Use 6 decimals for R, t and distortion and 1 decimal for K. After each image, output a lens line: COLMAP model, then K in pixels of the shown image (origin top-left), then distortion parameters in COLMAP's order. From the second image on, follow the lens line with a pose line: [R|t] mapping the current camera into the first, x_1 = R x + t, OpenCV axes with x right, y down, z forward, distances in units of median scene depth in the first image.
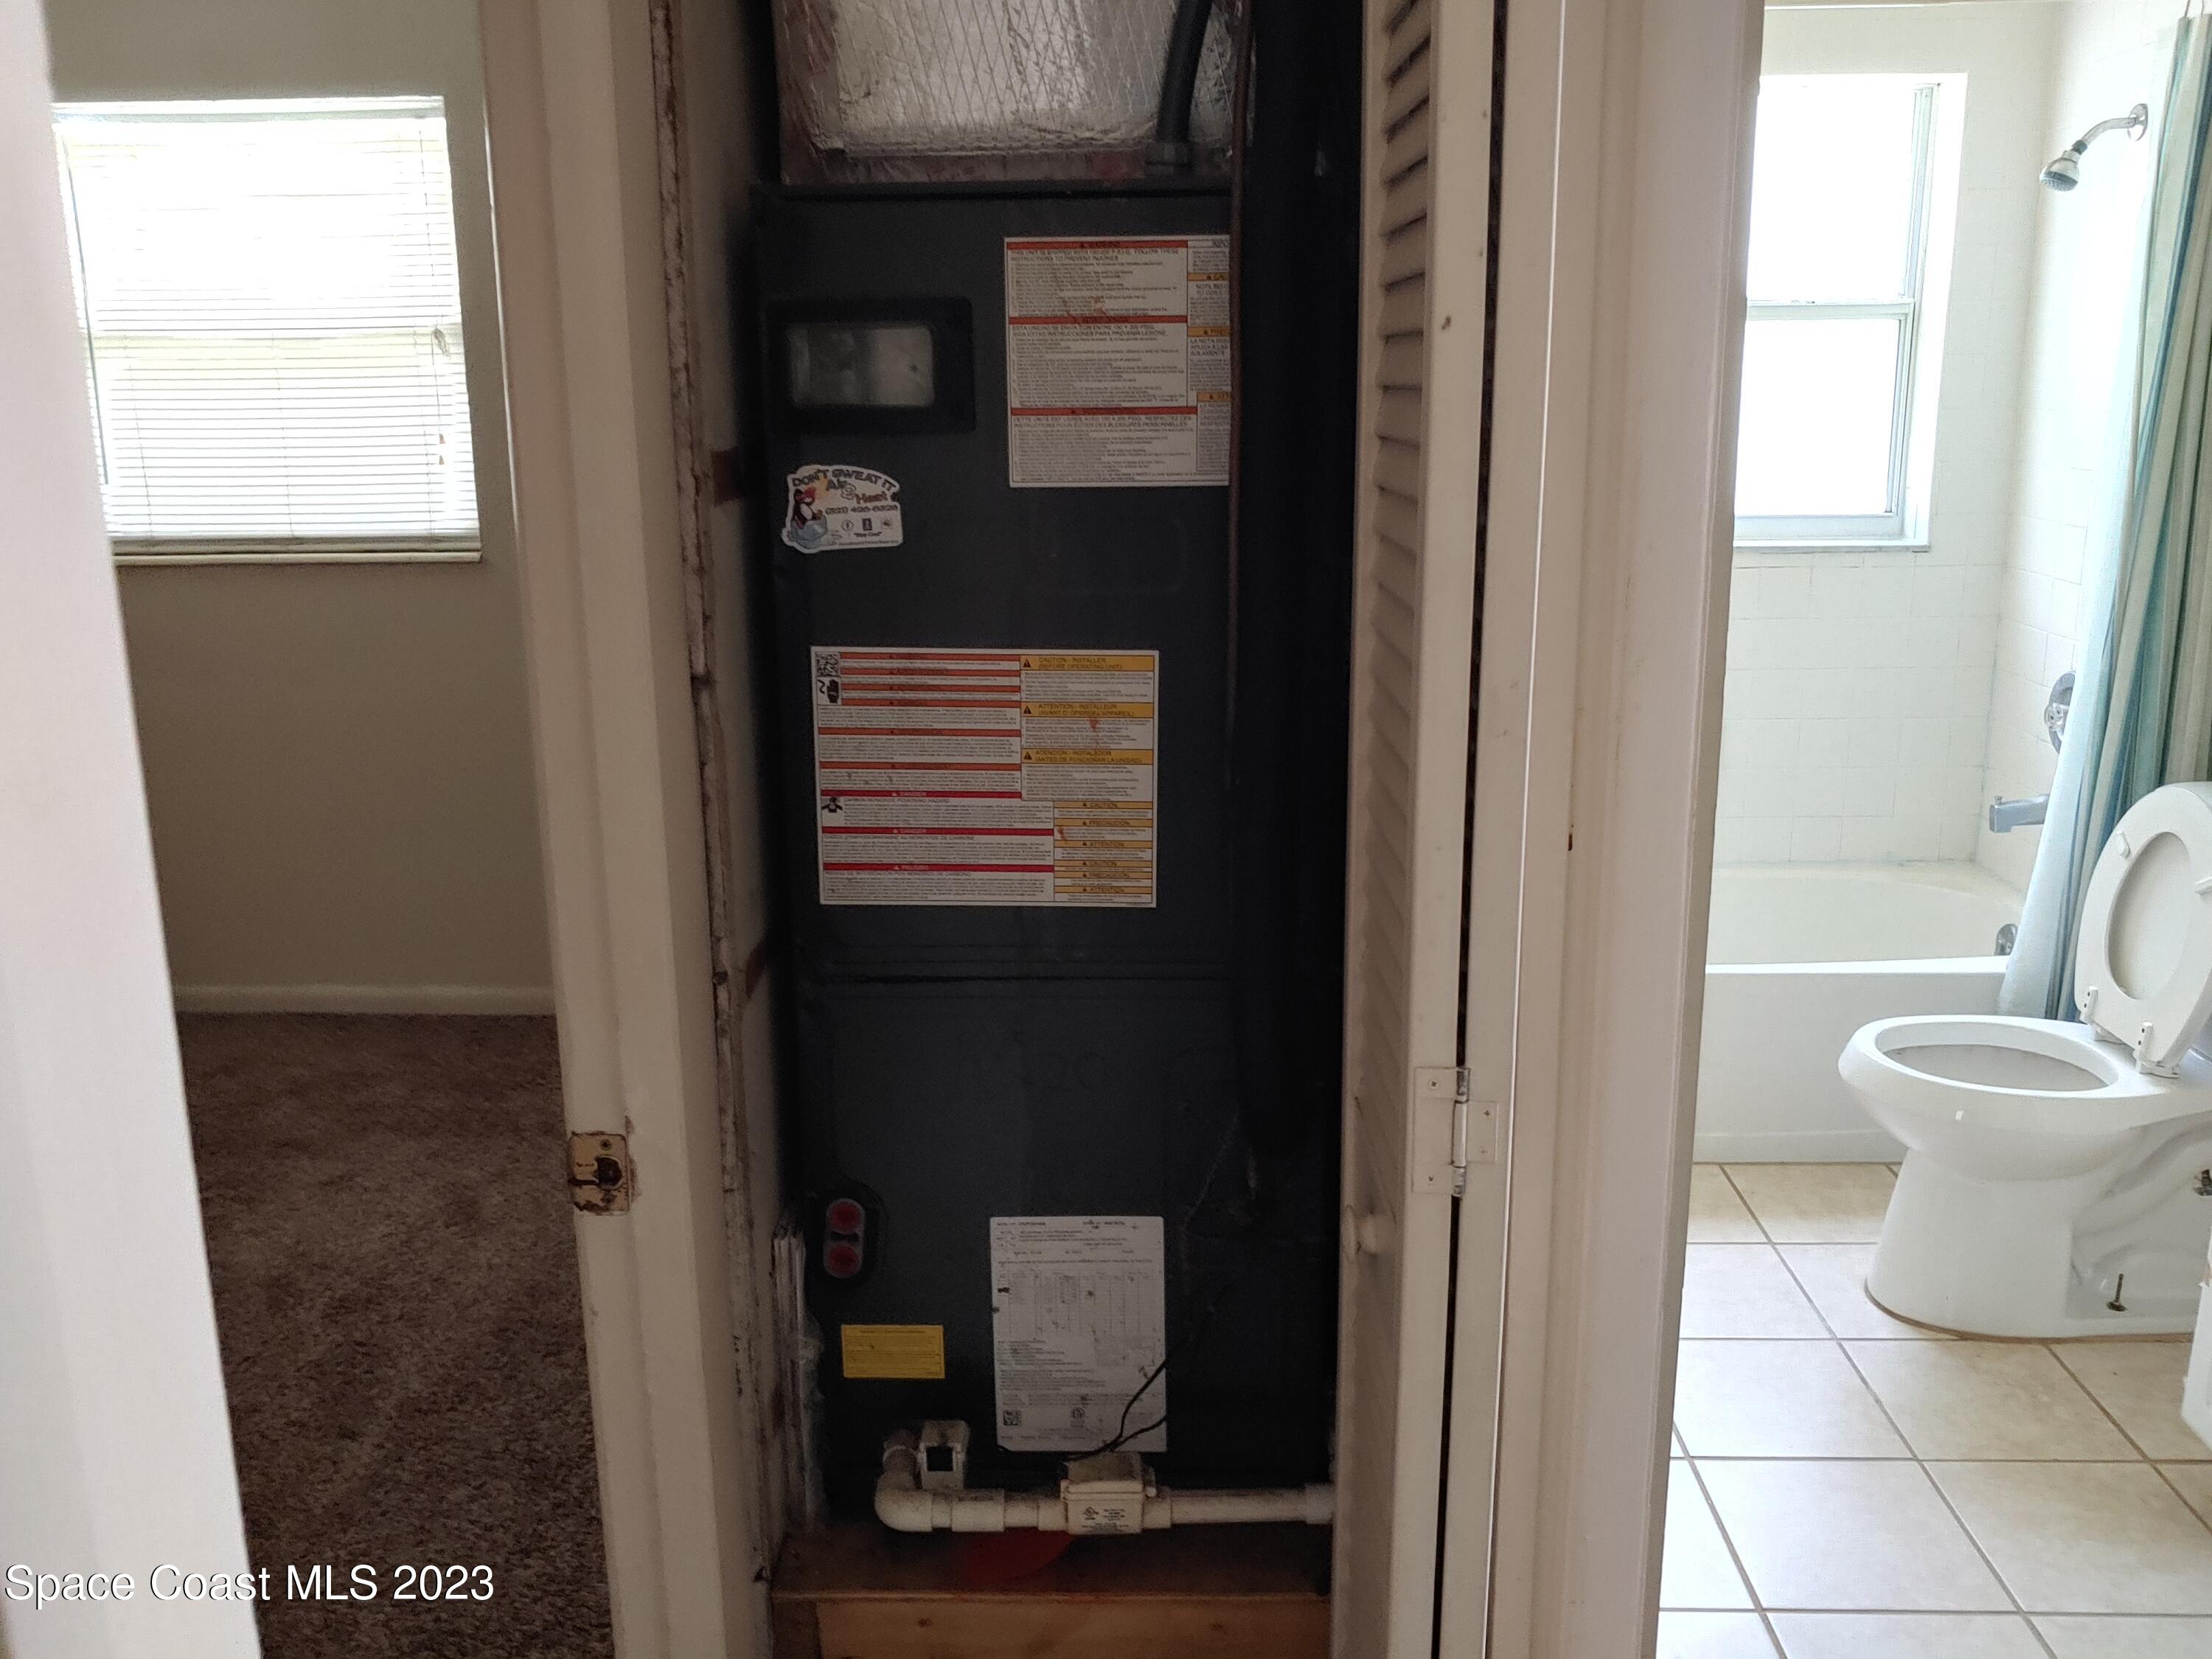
lens RADIAL K [[1992.9, 0, 1065.0], [0, 1992.9, 826.1], [0, 0, 1]] dist [-0.123110, 0.189014]
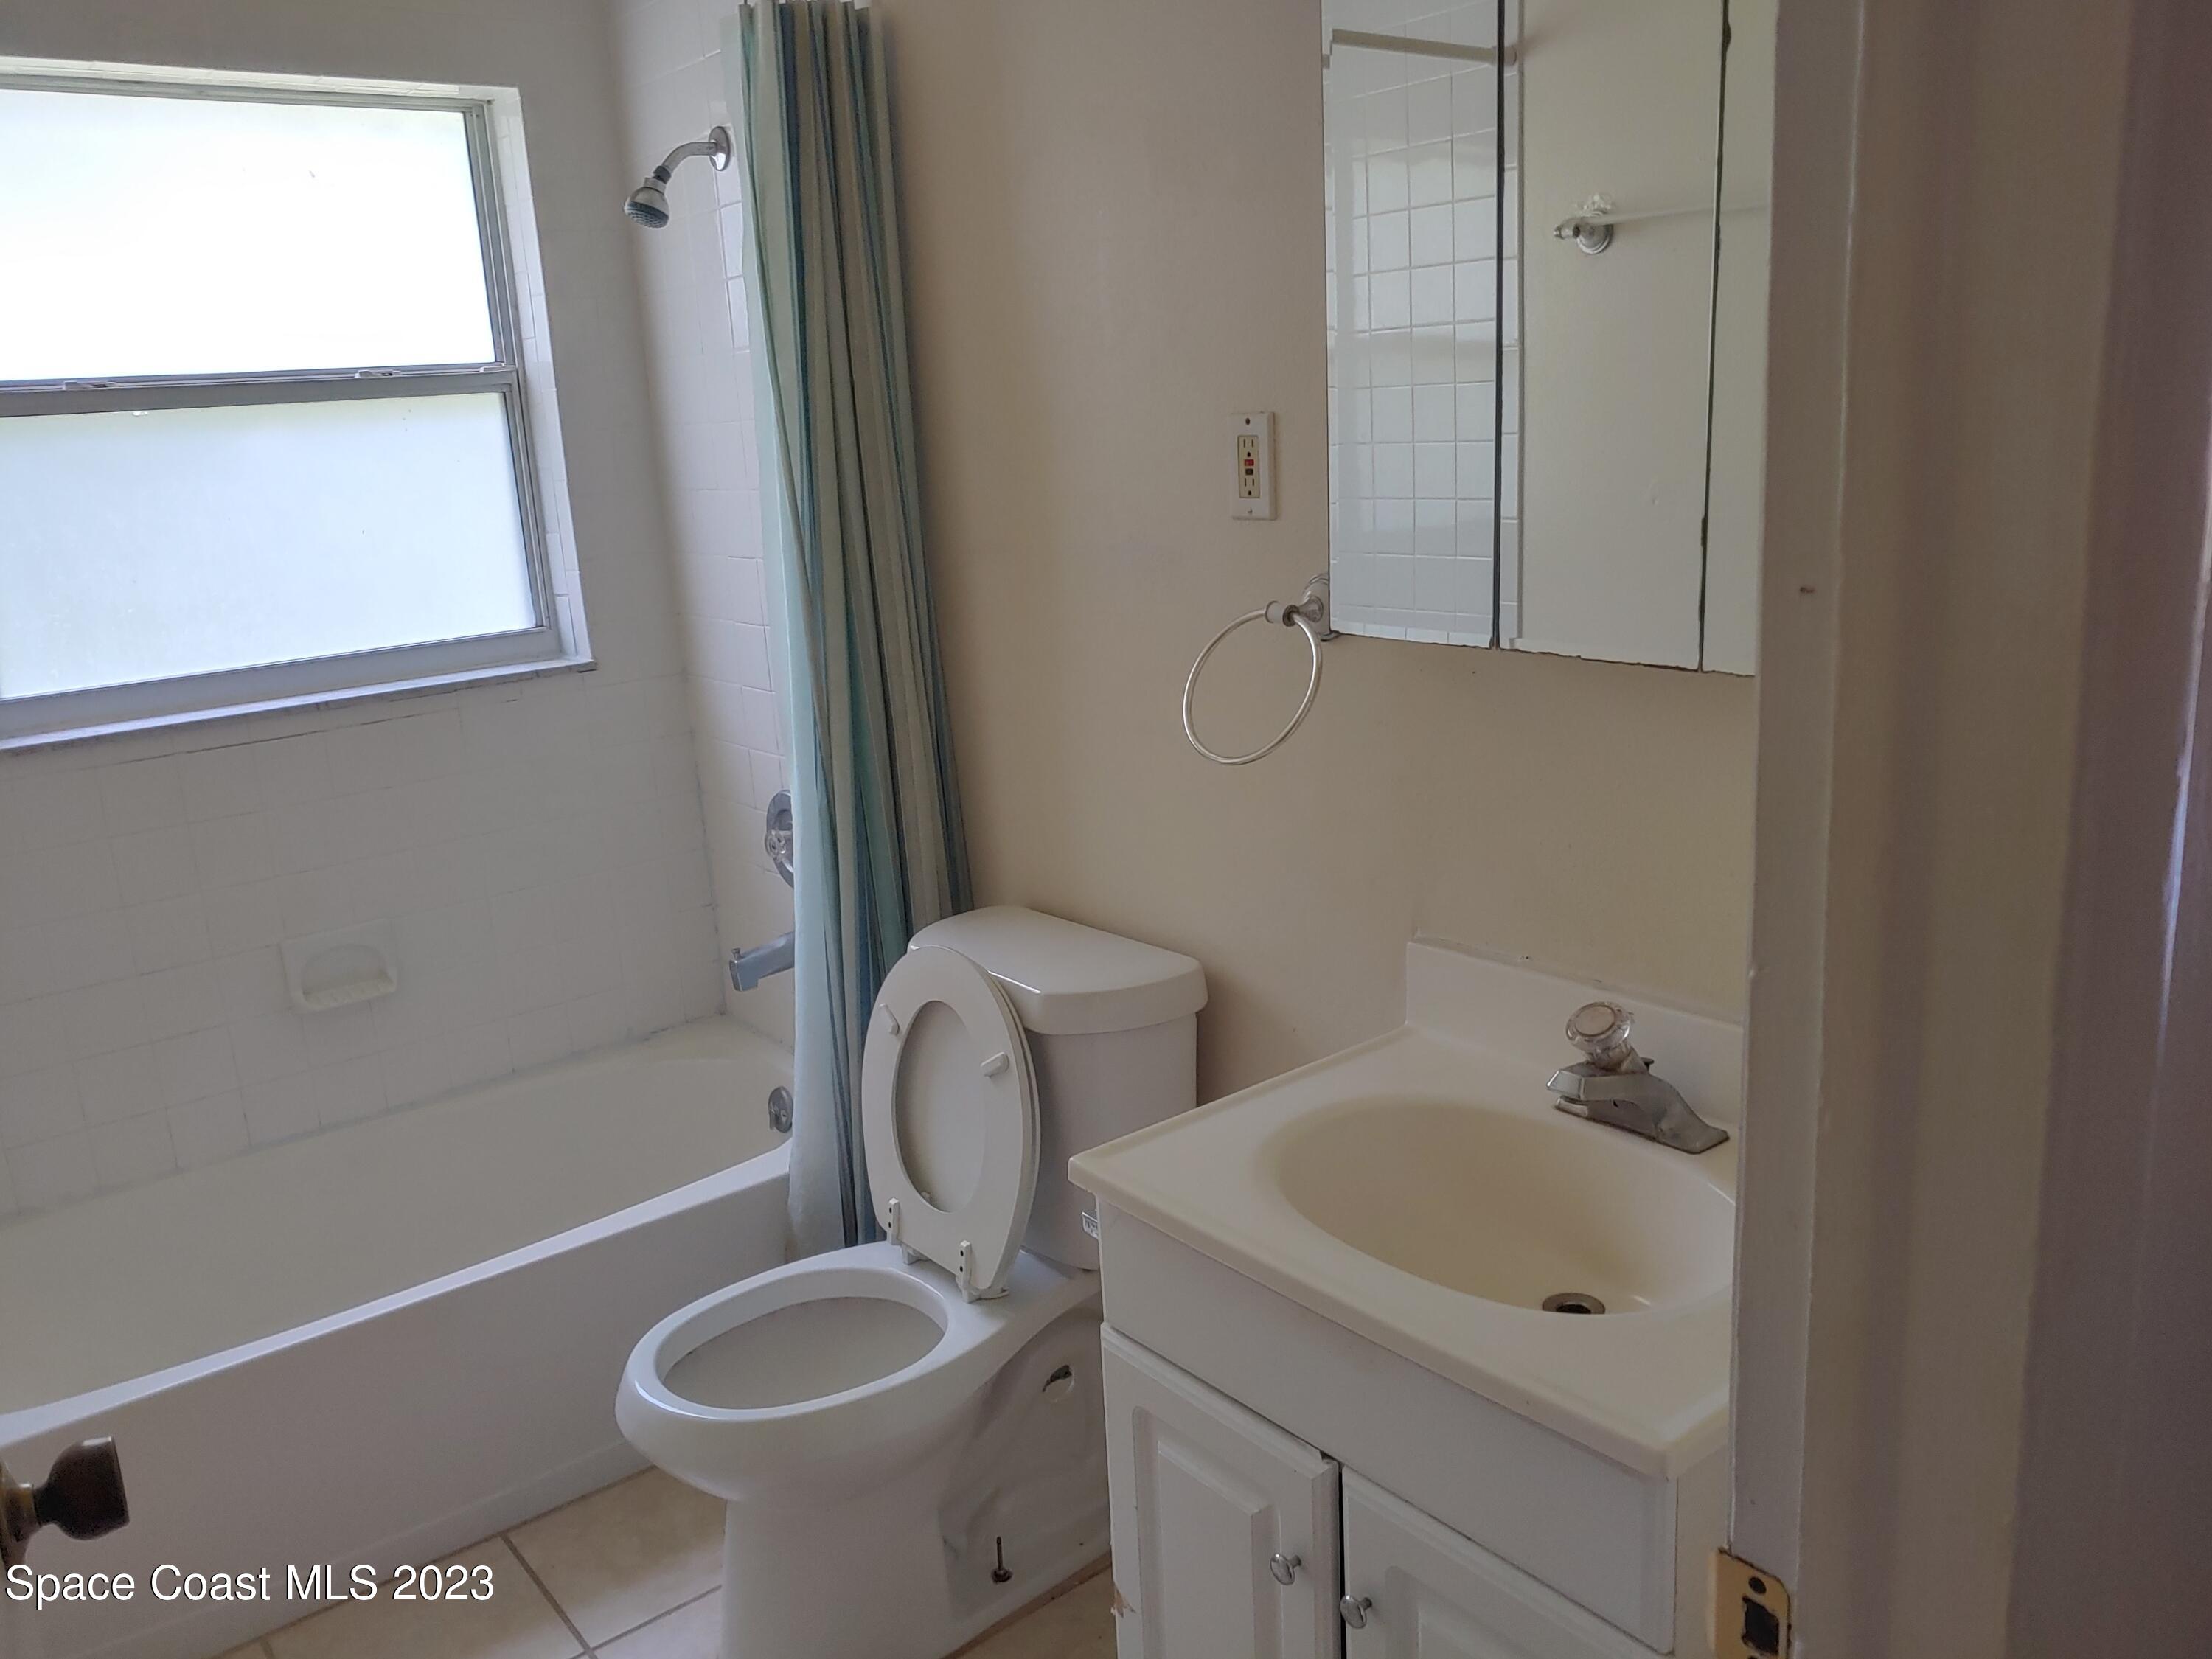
lens RADIAL K [[1992.9, 0, 1065.0], [0, 1992.9, 826.1], [0, 0, 1]] dist [-0.123110, 0.189014]
pose [[0.802234, -0.185073, 0.567598, 0.138475], [0.204229, 0.978452, 0.030383, -0.072004], [-0.560991, 0.091545, 0.822745, 0.256659]]
